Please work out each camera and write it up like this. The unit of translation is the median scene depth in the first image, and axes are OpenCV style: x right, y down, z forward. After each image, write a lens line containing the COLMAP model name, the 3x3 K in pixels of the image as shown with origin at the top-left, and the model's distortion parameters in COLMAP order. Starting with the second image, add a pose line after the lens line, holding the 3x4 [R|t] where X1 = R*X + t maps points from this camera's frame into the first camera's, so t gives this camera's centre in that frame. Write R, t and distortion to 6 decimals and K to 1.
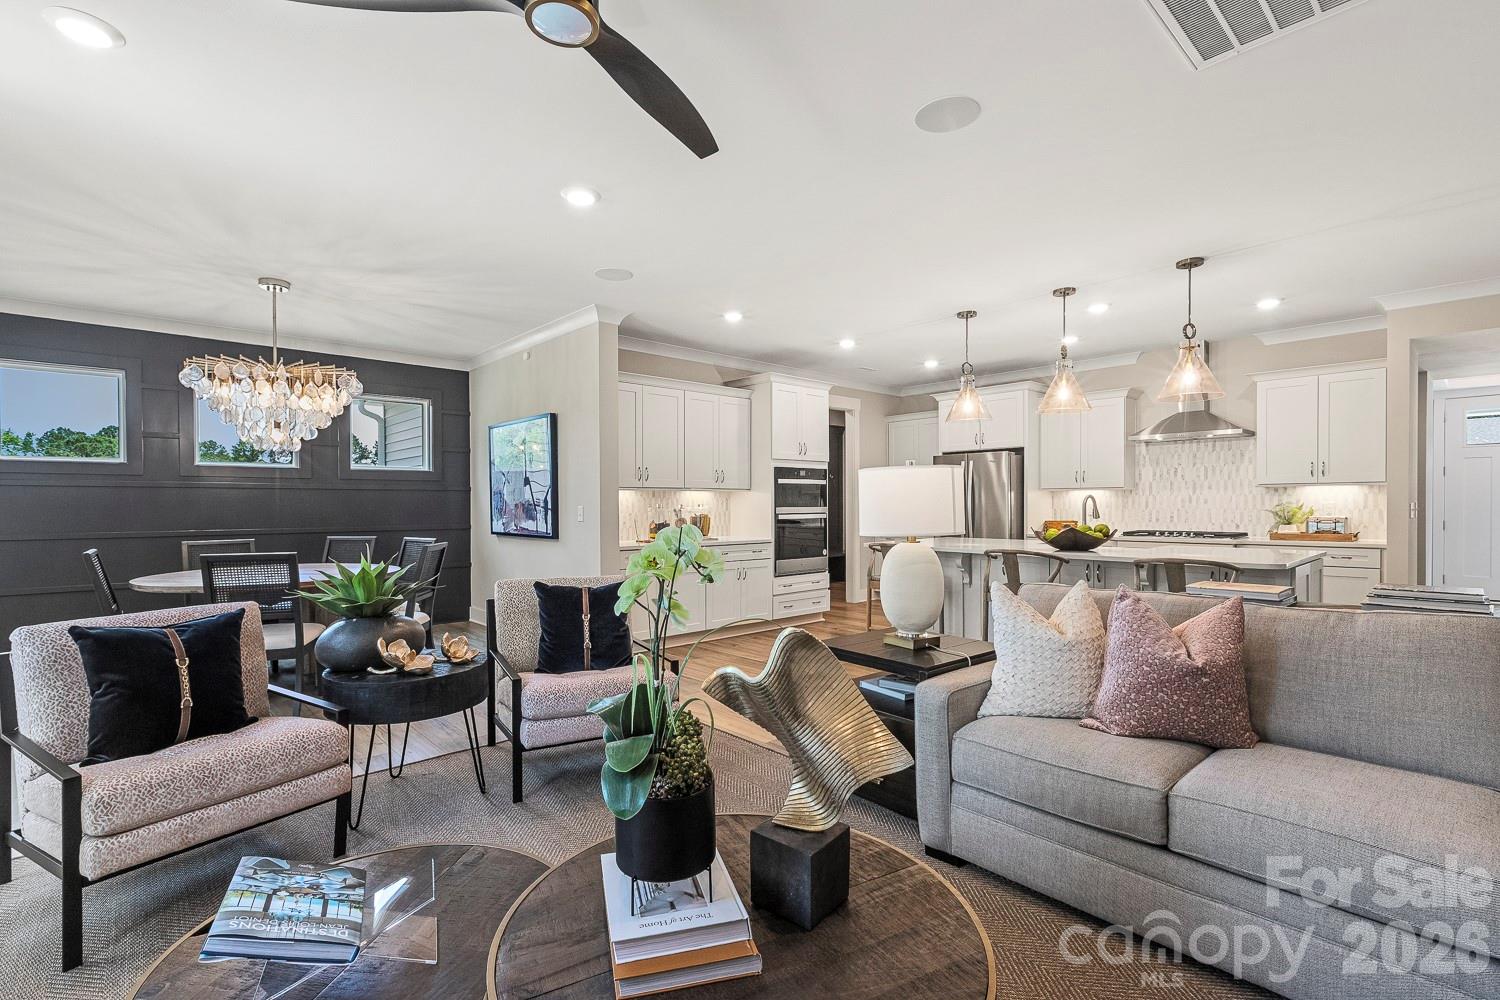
lens RADIAL K [[680.6, 0, 733.7], [0, 680.6, 511.0], [0, 0, 1]] dist [0.001659, -0.002287]
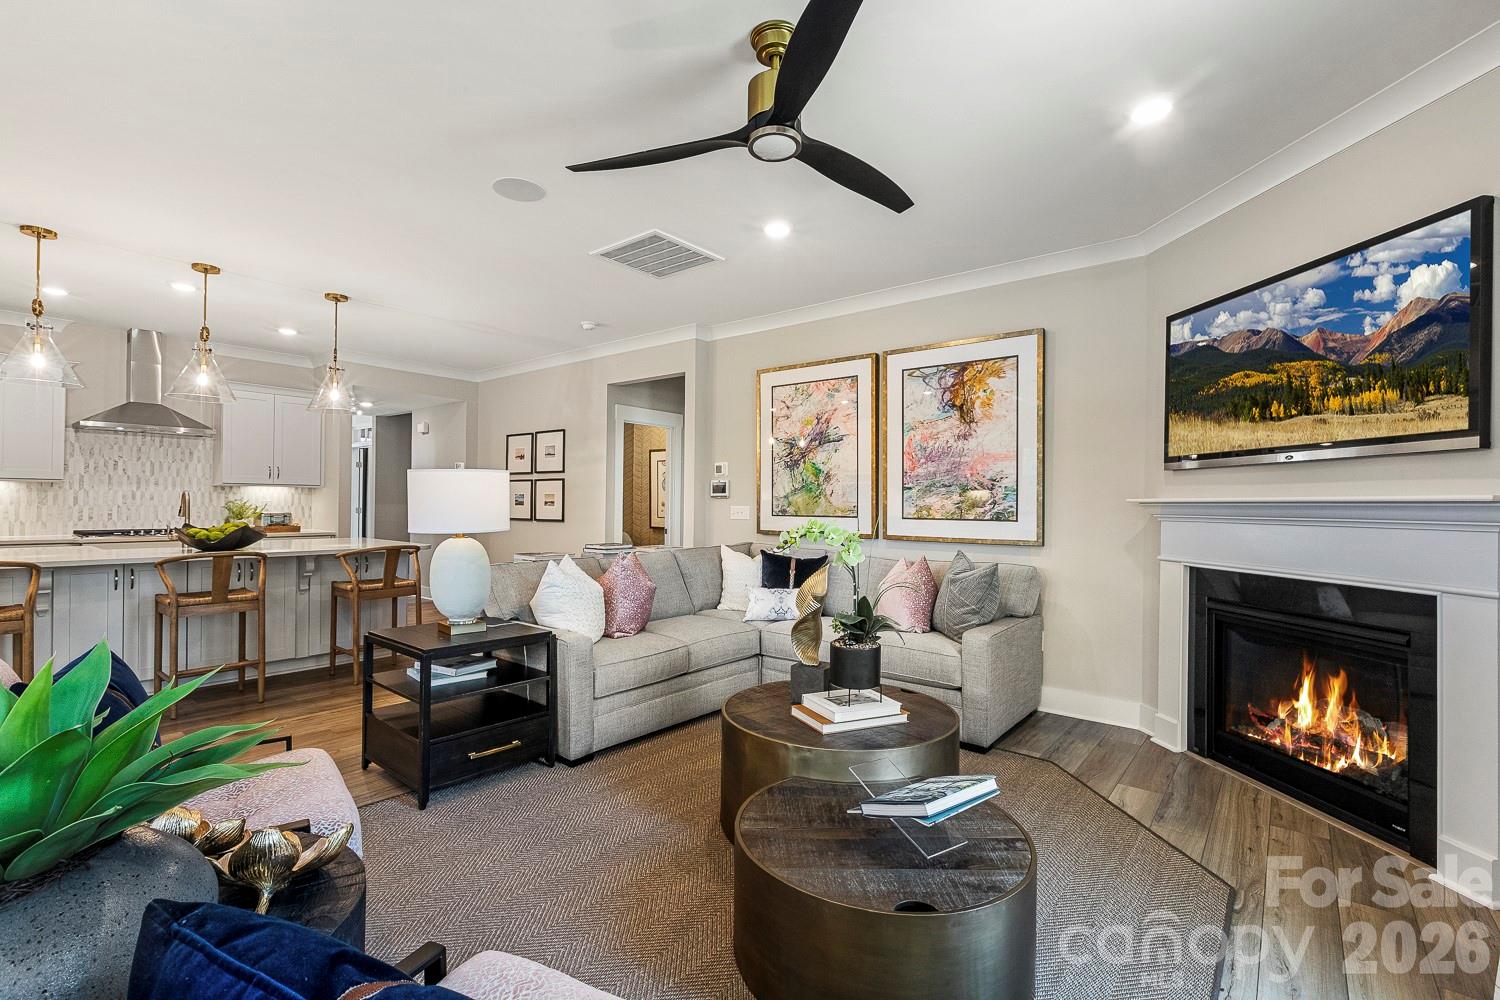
lens RADIAL K [[680.6, 0, 752.9], [0, 680.6, 499.5], [0, 0, 1]] dist [0.001659, -0.002287]
pose [[-0.158333, 0.009741, 0.987338, -0.402534], [0.001536, 0.999953, -0.009619, -0.001337], [-0.987385, -0.000006, -0.158340, 0.318925]]
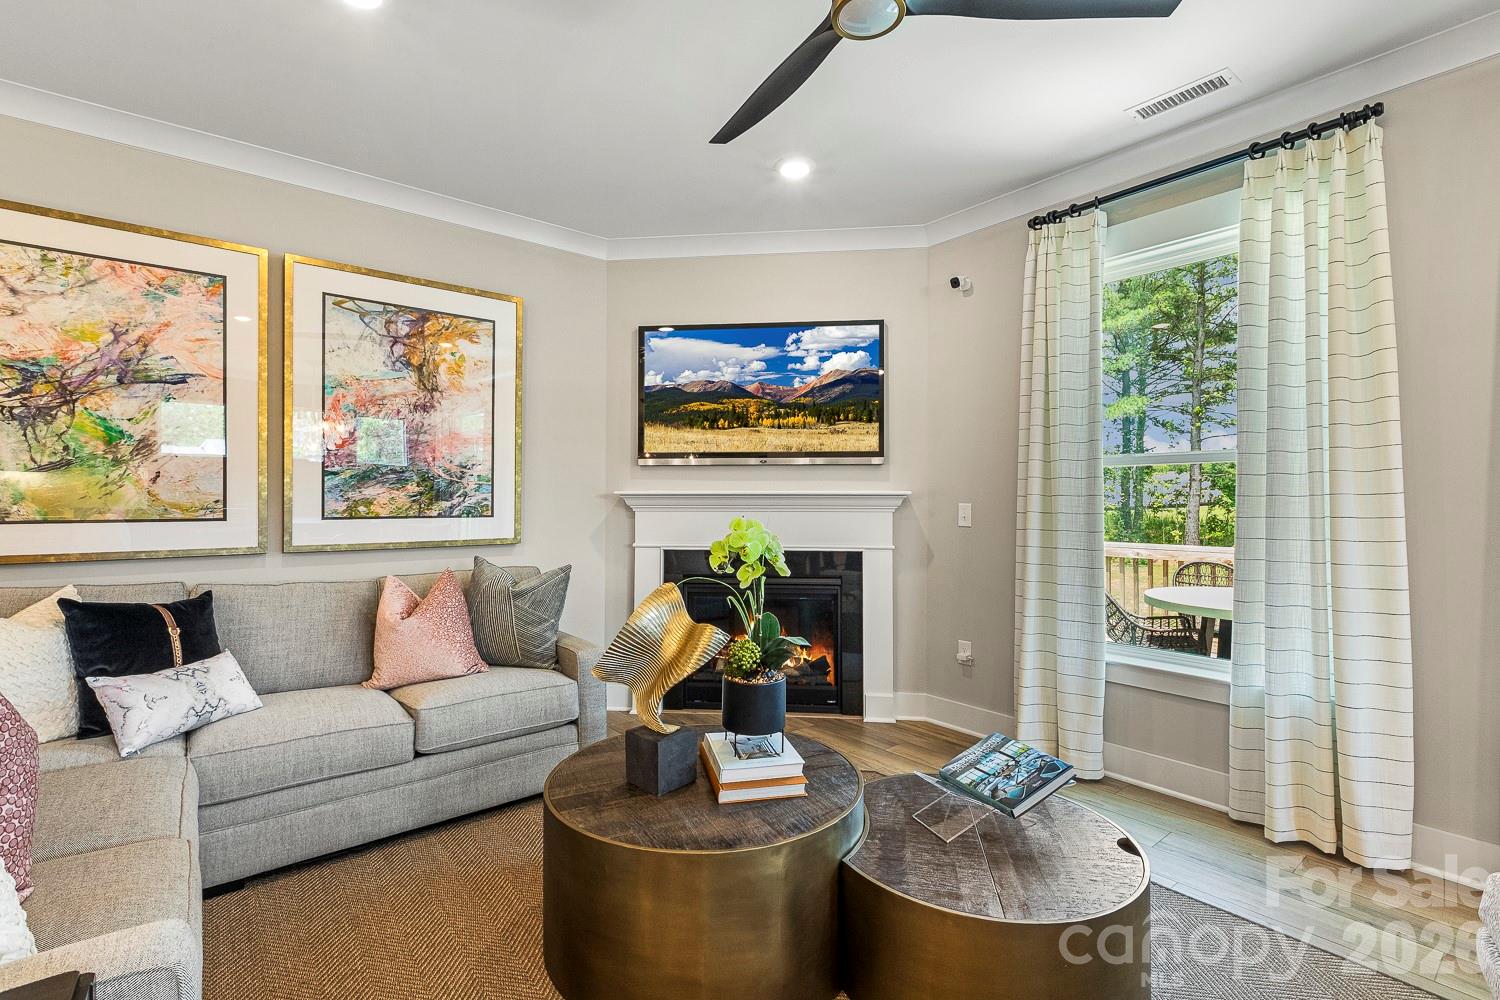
lens RADIAL K [[680.6, 0, 744.6], [0, 680.6, 497.1], [0, 0, 1]] dist [0.001659, -0.002287]
pose [[-0.998589, -0.000085, 0.053100, -0.031559], [0.000449, 0.999949, 0.010043, -0.007574], [-0.053098, 0.010052, -0.998539, 0.510070]]
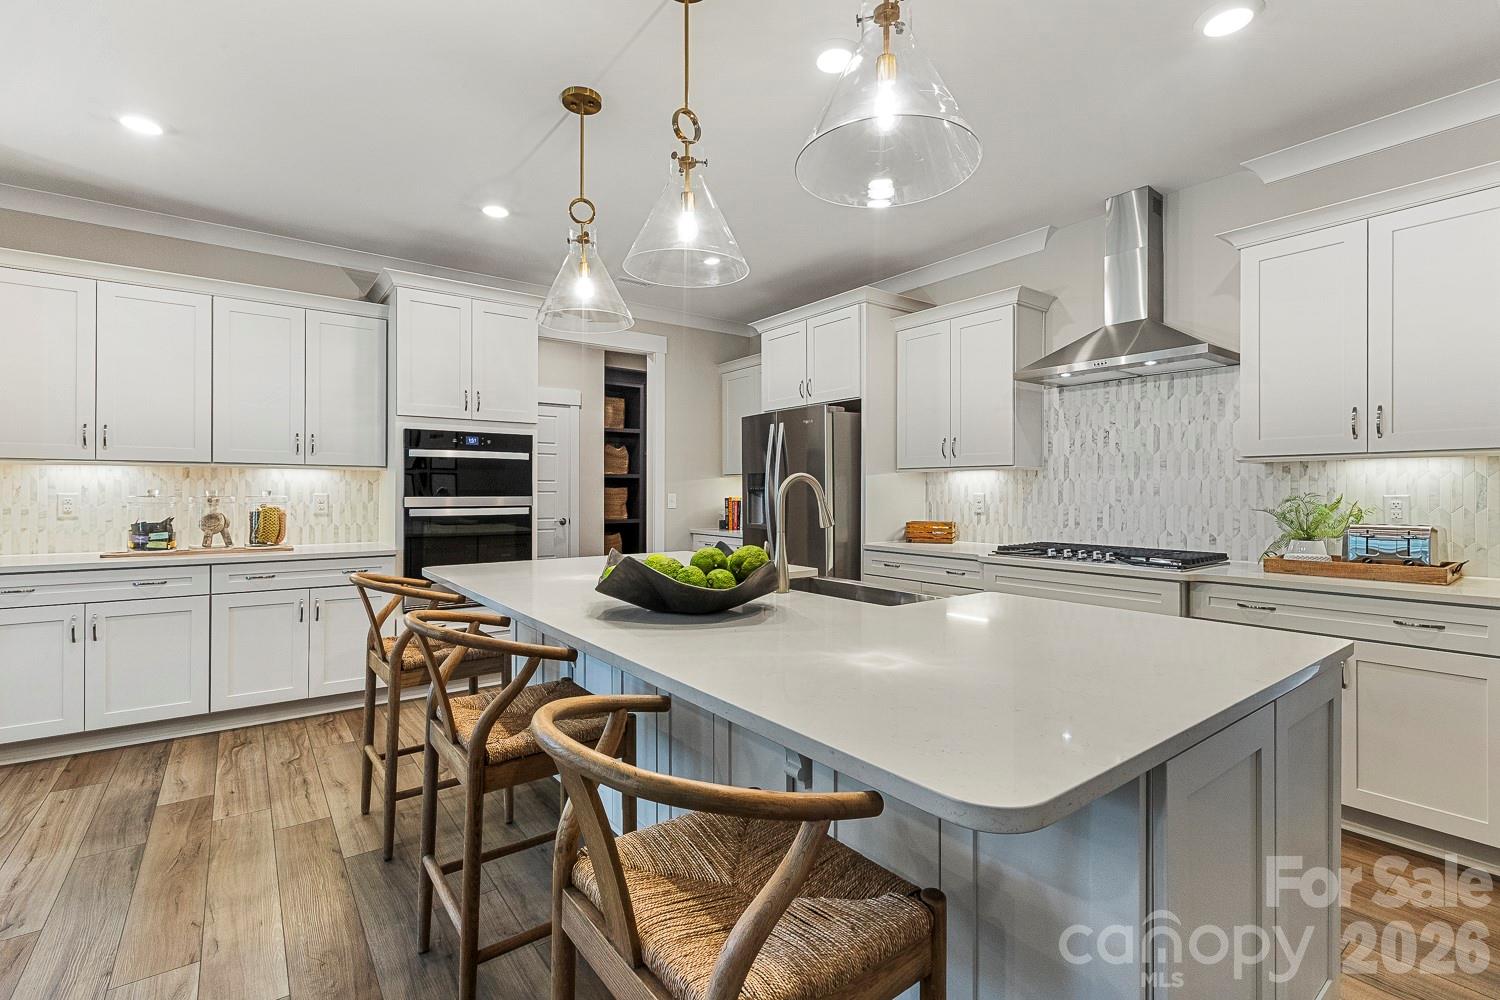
lens RADIAL K [[680.6, 0, 739.8], [0, 680.6, 491.9], [0, 0, 1]] dist [0.001659, -0.002287]
pose [[0.995819, 0.006547, -0.091110, 0.426324], [-0.007458, 0.999926, -0.009656, -0.006351], [0.091040, 0.010295, 0.995794, 0.448975]]
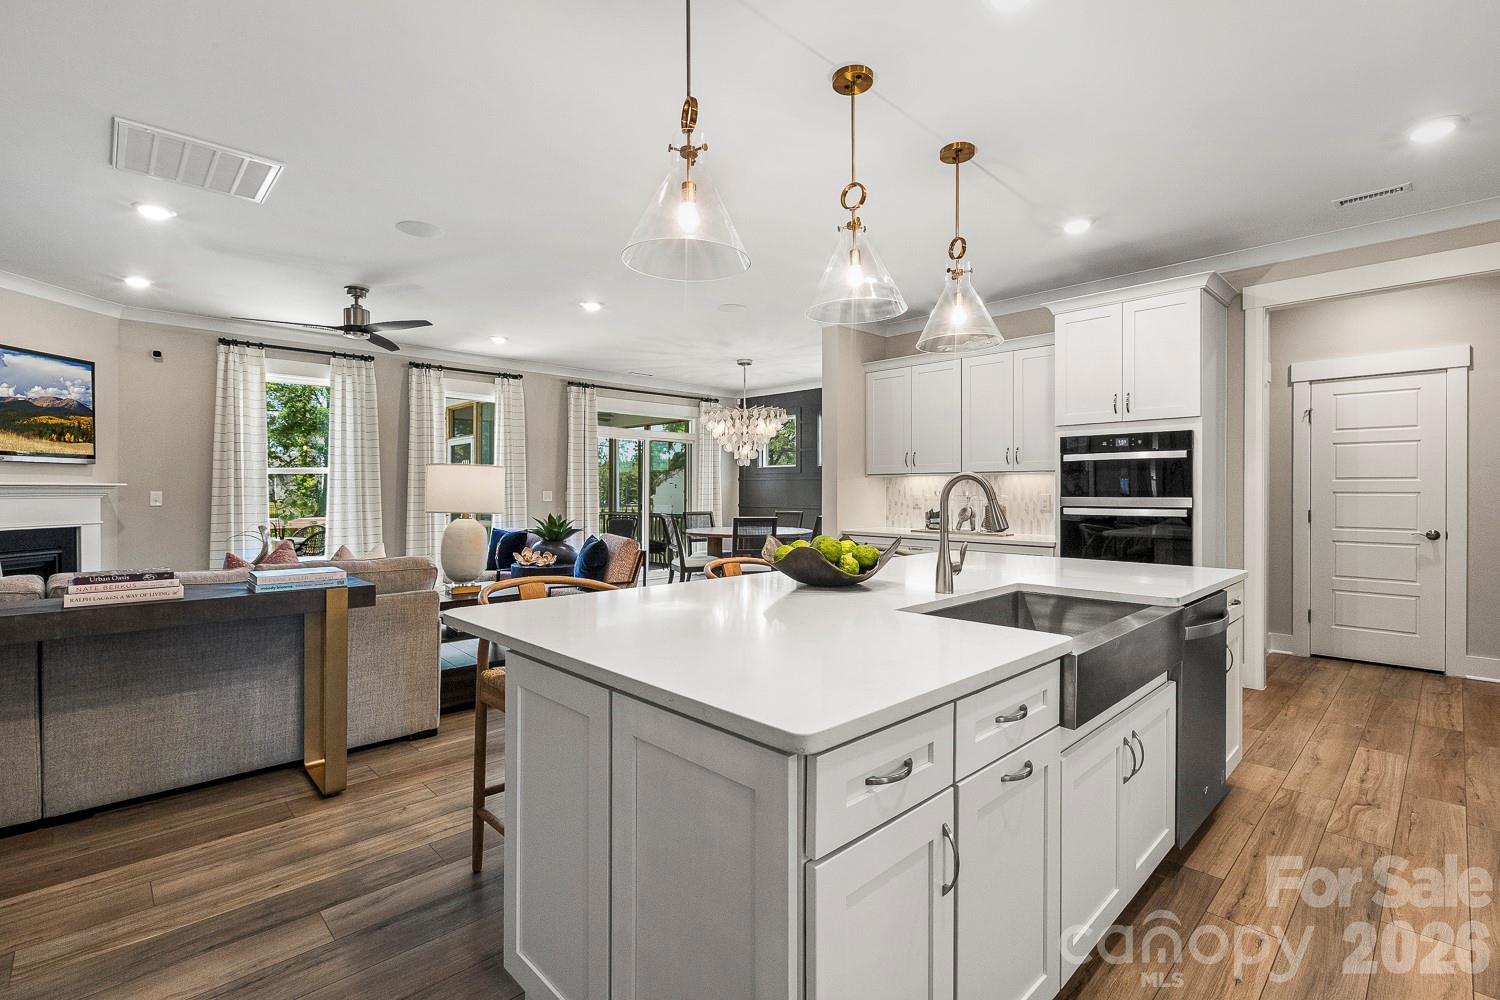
lens RADIAL K [[680.6, 0, 746.7], [0, 680.6, 498.0], [0, 0, 1]] dist [0.001659, -0.002287]
pose [[0.036771, 0.014567, -0.999218, 0.764053], [-0.012111, 0.999827, 0.014130, -0.010387], [0.999250, 0.011582, 0.036941, 0.686870]]
